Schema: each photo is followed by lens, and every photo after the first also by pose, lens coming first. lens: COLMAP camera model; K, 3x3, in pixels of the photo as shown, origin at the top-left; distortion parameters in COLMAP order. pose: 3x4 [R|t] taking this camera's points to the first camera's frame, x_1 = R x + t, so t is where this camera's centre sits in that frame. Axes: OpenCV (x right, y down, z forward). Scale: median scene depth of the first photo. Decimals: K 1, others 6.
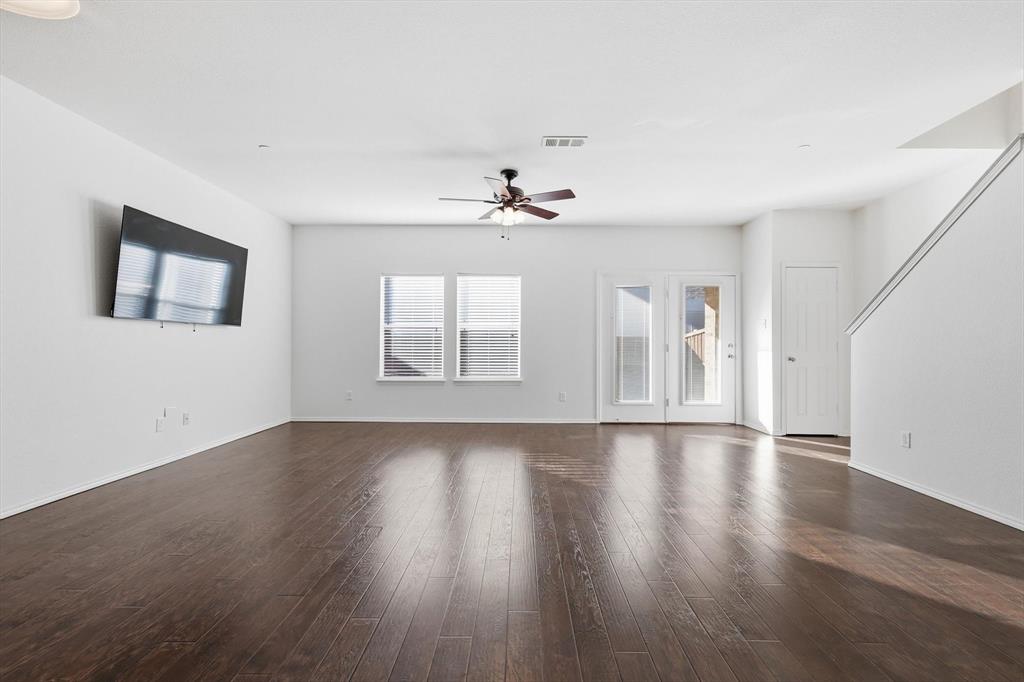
lens RADIAL K [[457.7, 0, 510.3], [0, 457.7, 338.0], [0, 0, 1]] dist [0.008288, 0.000144]
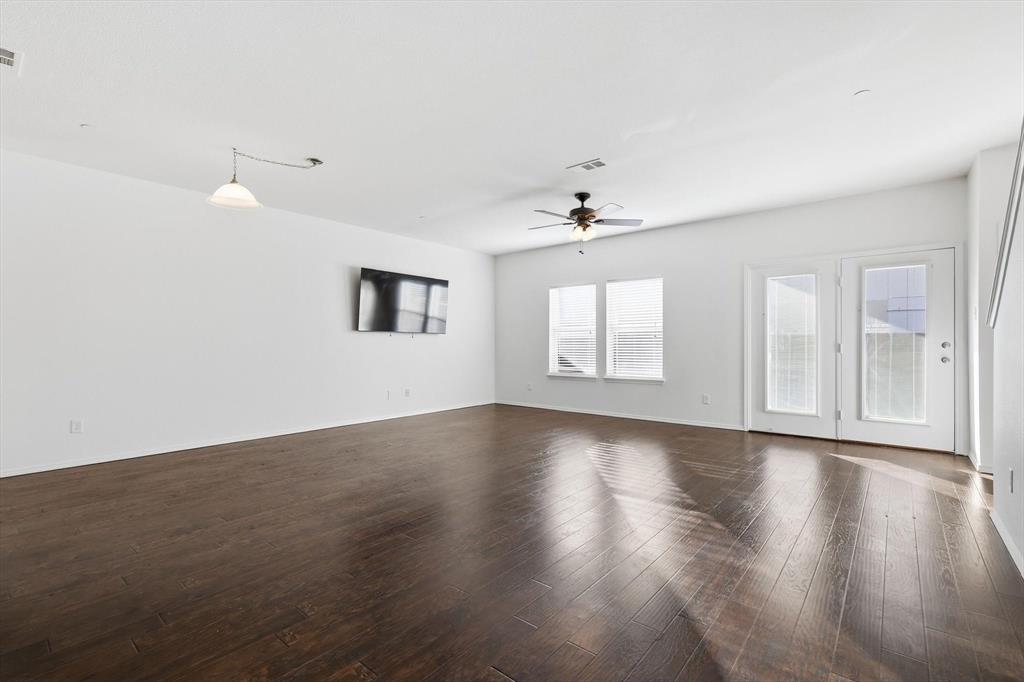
lens RADIAL K [[459.8, 0, 512.0], [0, 459.8, 344.1], [0, 0, 1]] dist [0.027233, -0.000021]
pose [[0.773060, -0.006976, -0.634295, 0.418515], [0.013980, 0.999884, 0.006043, 0.001362], [0.634179, -0.013539, 0.773068, -0.005404]]
